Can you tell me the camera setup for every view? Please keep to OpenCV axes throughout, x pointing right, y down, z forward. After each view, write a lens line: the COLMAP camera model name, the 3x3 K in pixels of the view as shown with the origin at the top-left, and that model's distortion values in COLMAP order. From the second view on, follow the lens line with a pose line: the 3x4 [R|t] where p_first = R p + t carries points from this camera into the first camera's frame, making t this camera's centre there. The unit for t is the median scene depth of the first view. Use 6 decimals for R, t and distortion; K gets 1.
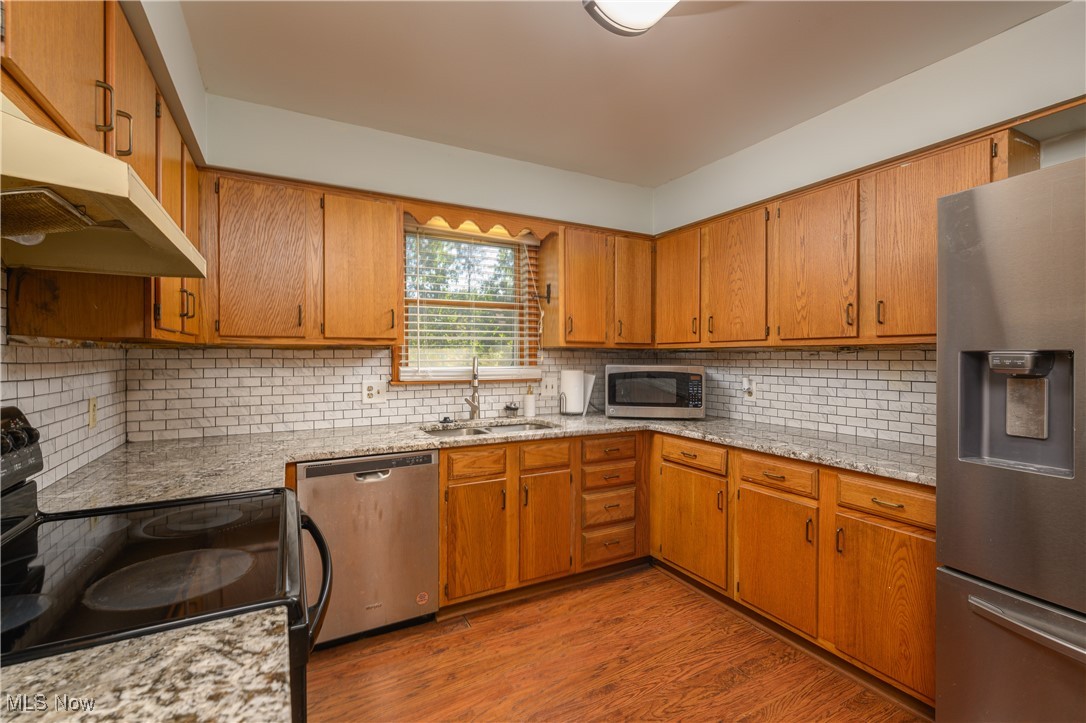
lens RADIAL K [[485.5, 0, 539.7], [0, 485.5, 357.5], [0, 0, 1]] dist [0.000896, -0.000678]
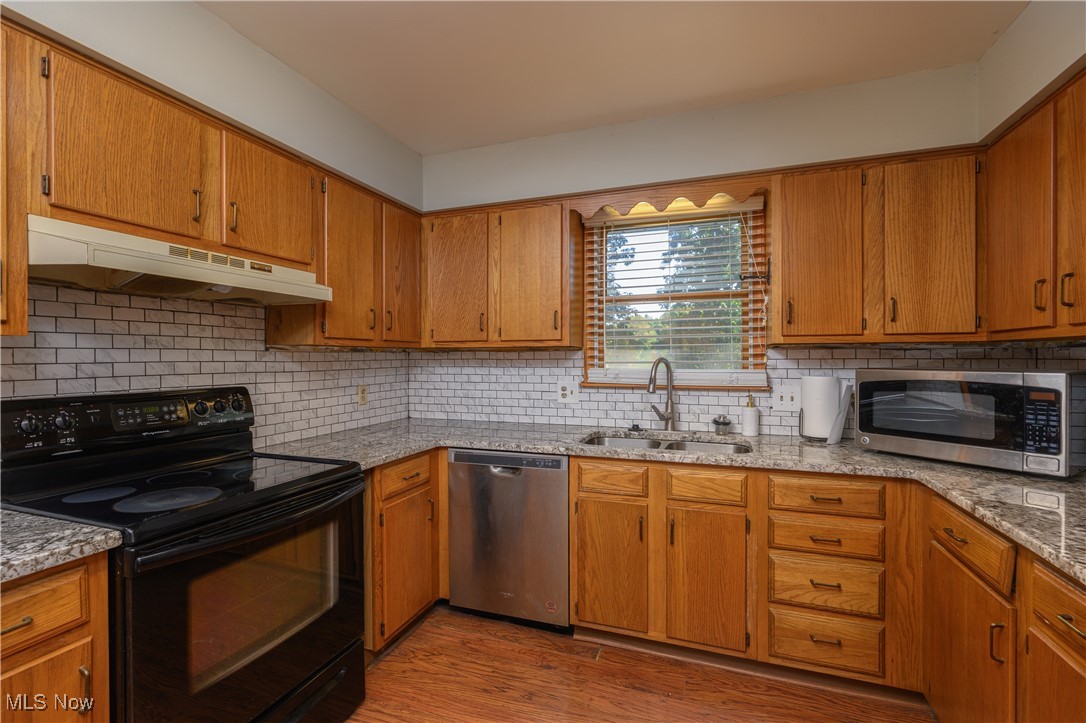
lens RADIAL K [[485.5, 0, 540.1], [0, 485.5, 361.2], [0, 0, 1]] dist [0.000896, -0.000678]
pose [[0.660388, 0.001890, -0.750922, 0.411975], [0.000259, 0.999996, 0.002744, 0.003131], [0.750925, -0.002007, 0.660385, 0.300913]]
